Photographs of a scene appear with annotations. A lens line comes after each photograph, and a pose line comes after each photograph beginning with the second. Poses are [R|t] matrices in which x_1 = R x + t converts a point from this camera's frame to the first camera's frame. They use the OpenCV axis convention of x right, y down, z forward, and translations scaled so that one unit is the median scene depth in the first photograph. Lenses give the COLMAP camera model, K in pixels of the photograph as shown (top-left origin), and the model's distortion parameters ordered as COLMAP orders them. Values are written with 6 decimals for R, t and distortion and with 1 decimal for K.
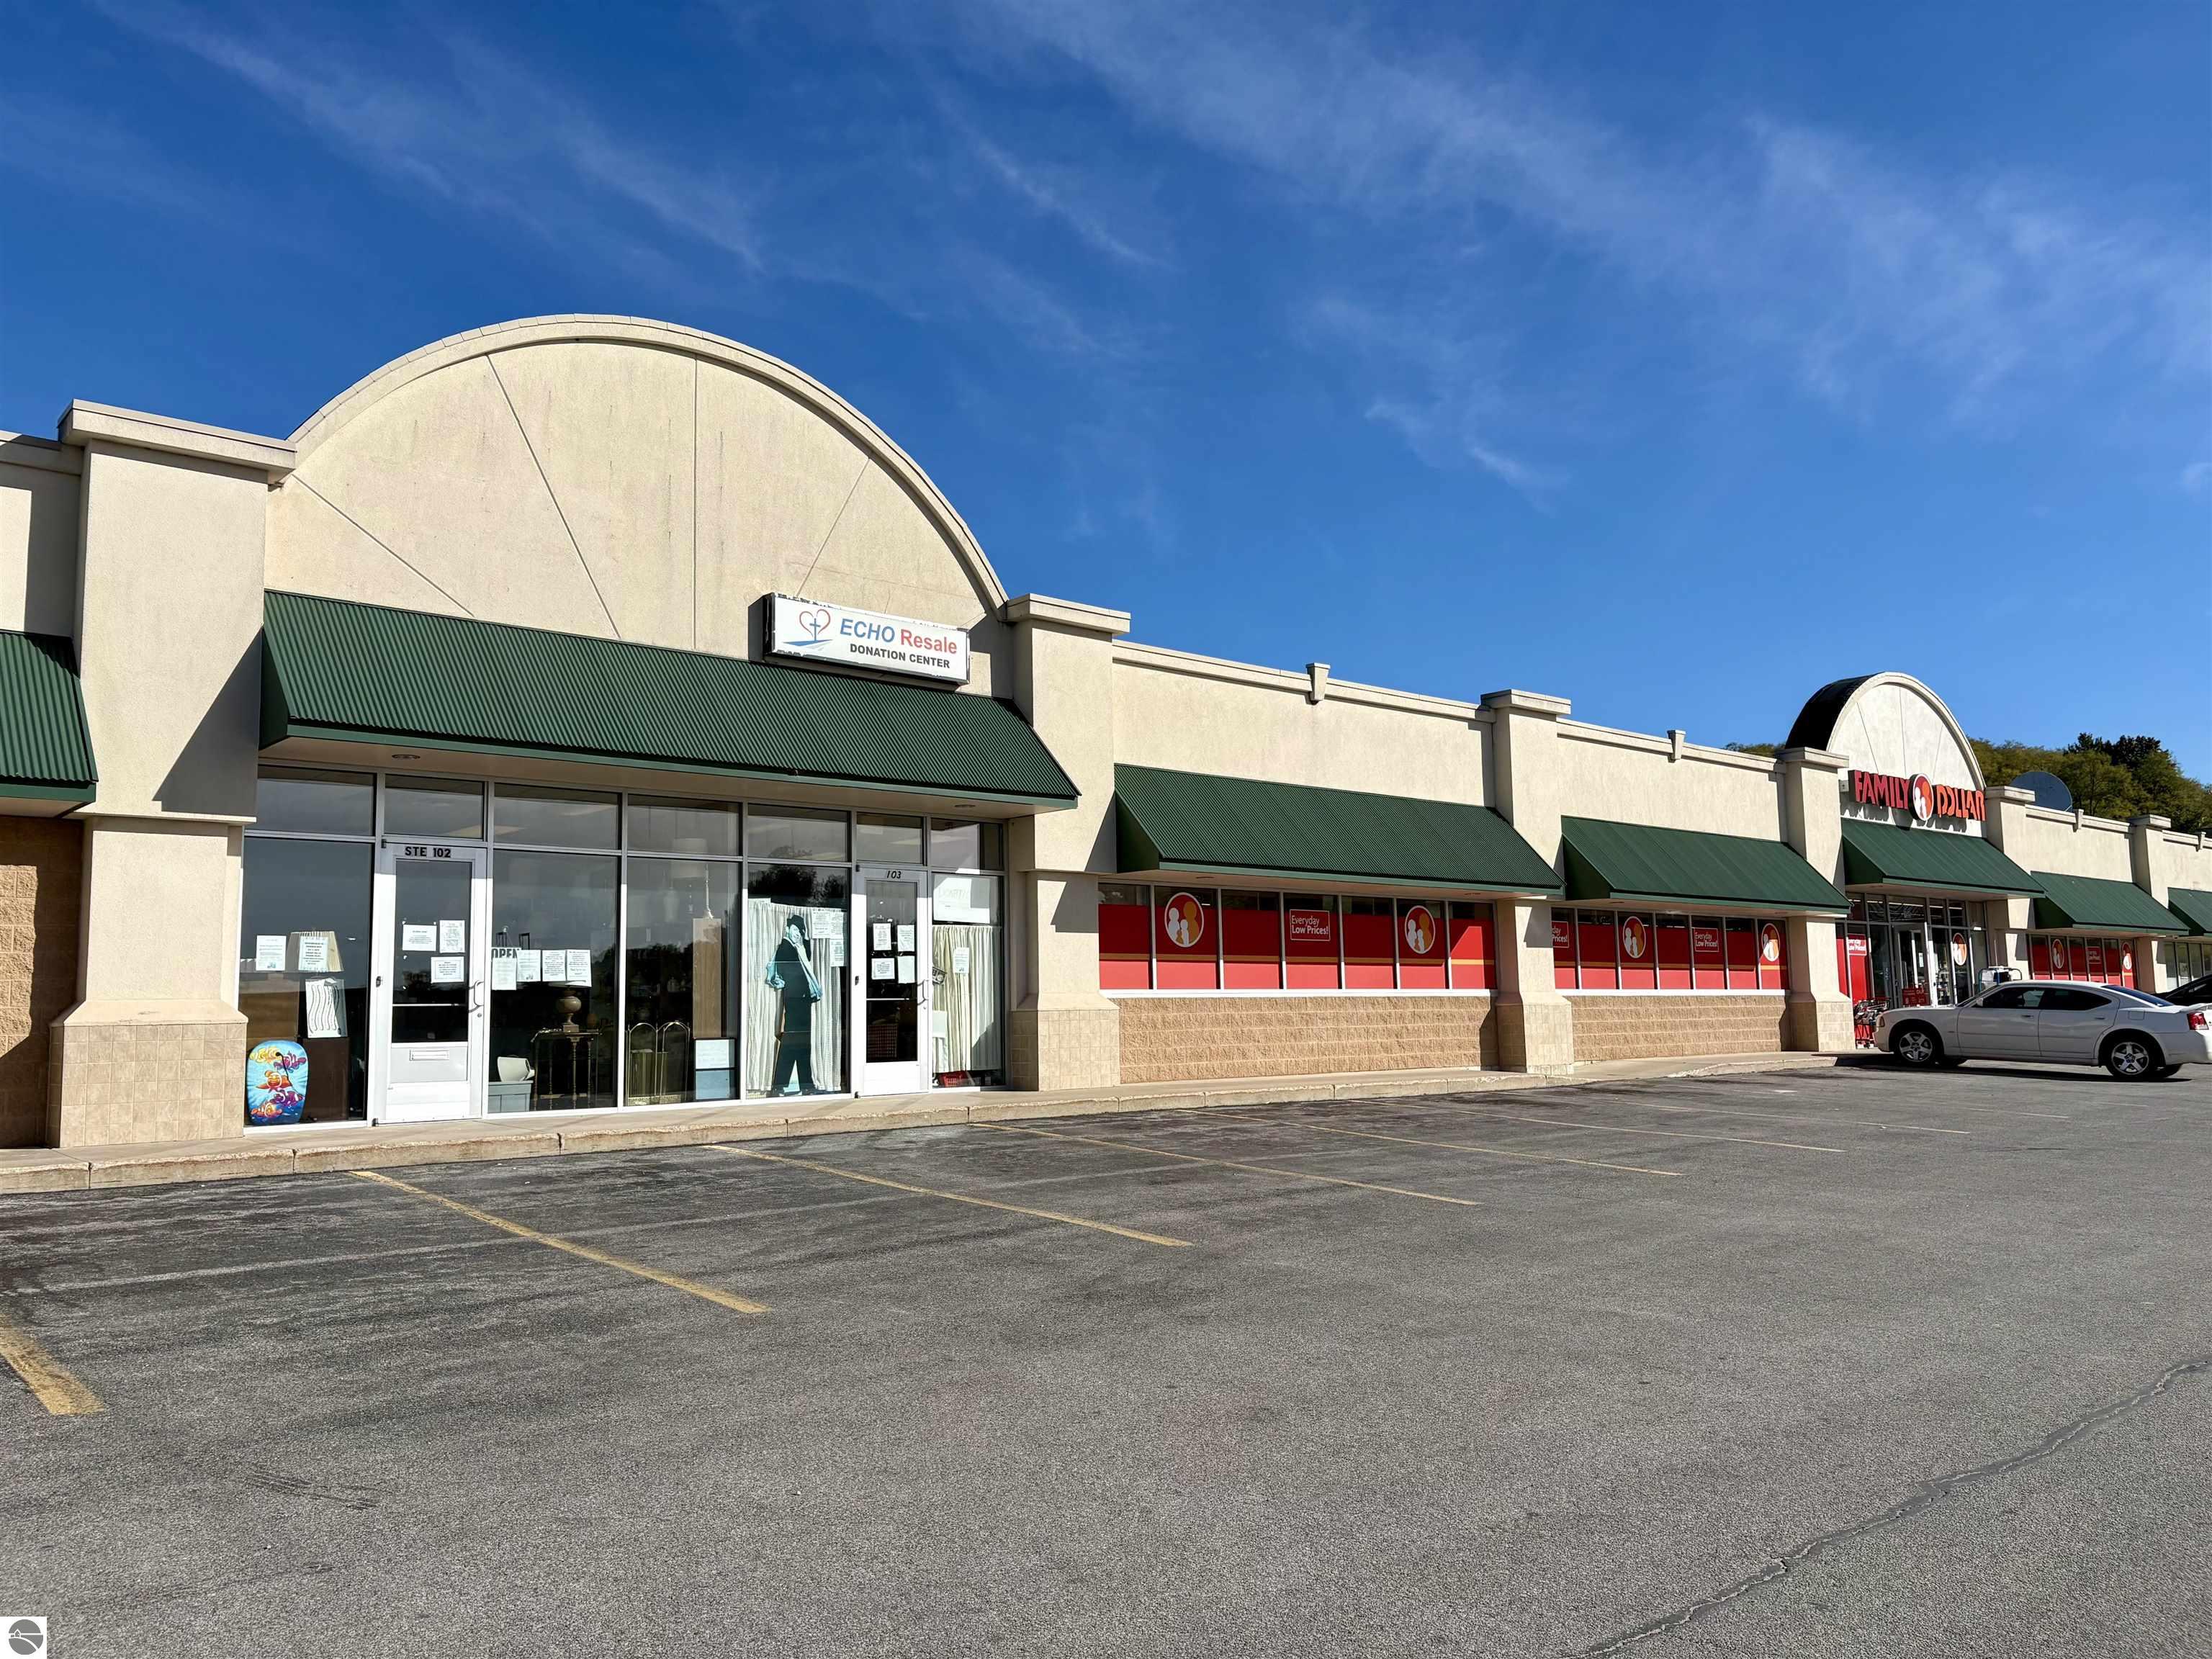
lens RADIAL K [[1707.3, 0, 1112.0], [0, 1707.3, 819.4], [0, 0, 1]] dist [0.059851, -0.053580]
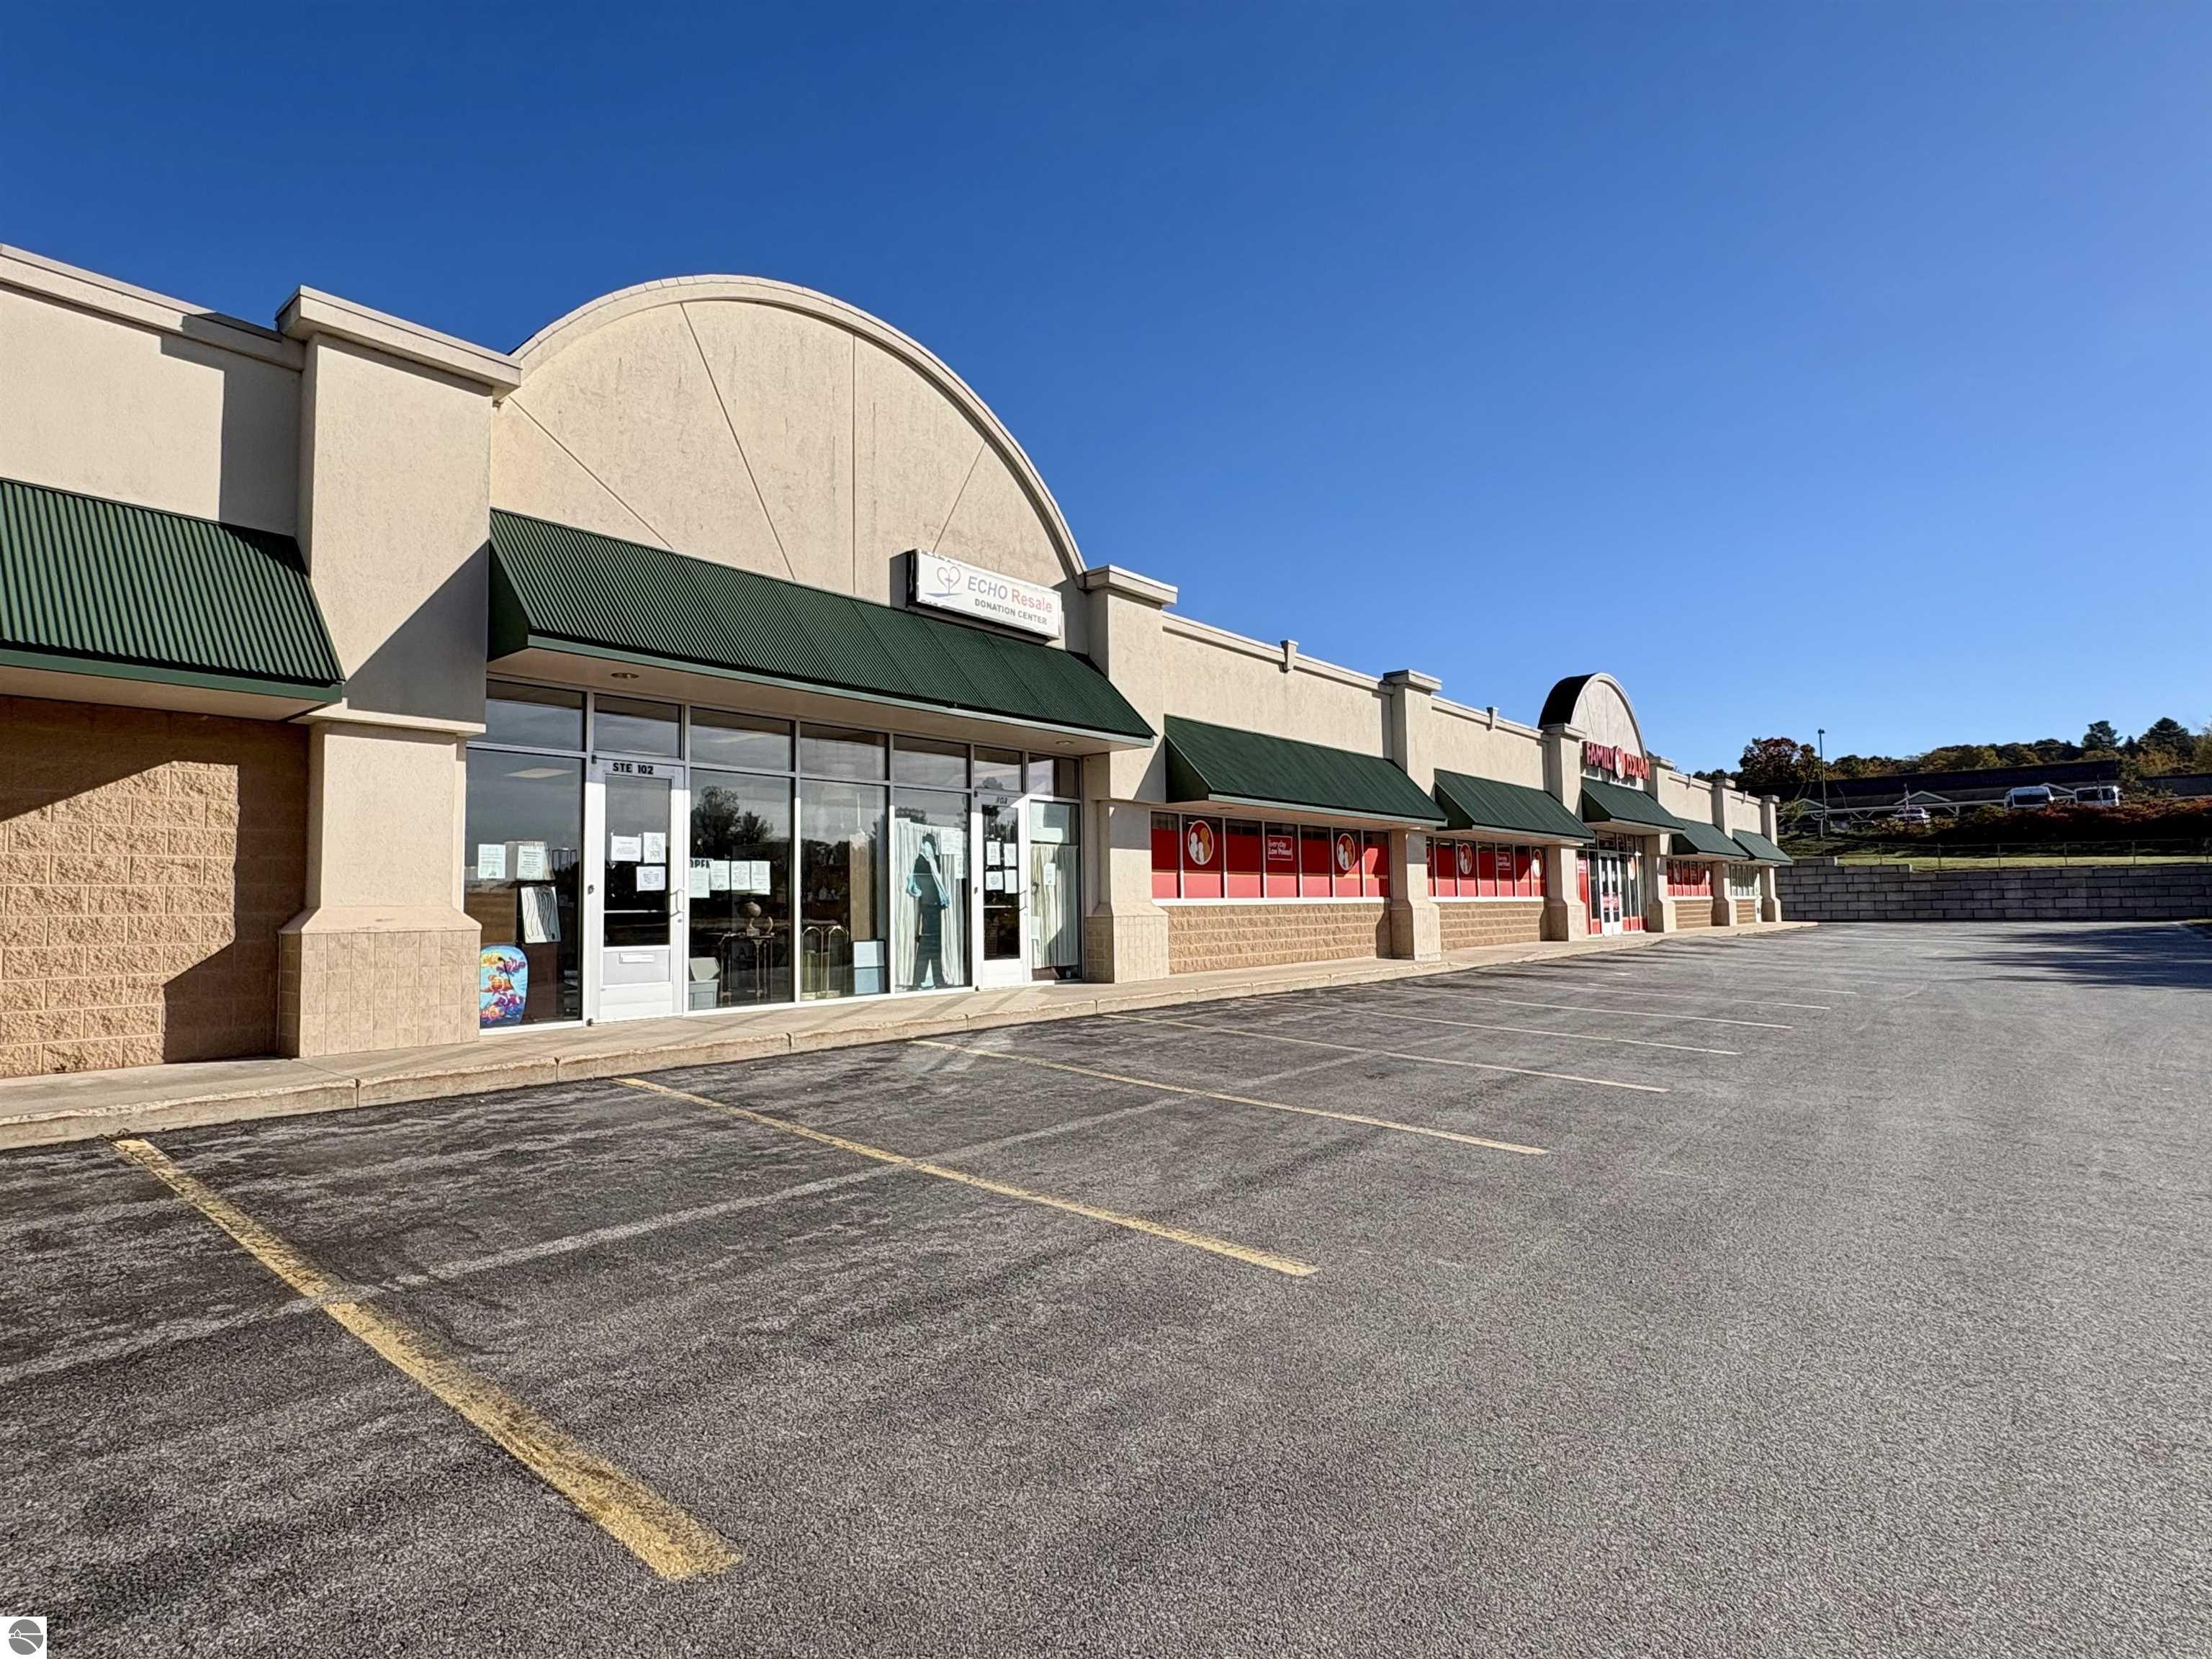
lens RADIAL K [[1175.7, 0, 1105.5], [0, 1175.7, 823.4], [0, 0, 1]] dist [0.005674, -0.000305]
pose [[0.988072, 0.013430, 0.153408, -0.188298], [-0.019560, 0.999066, 0.038517, 0.016466], [-0.152748, -0.041058, 0.987412, 0.201737]]
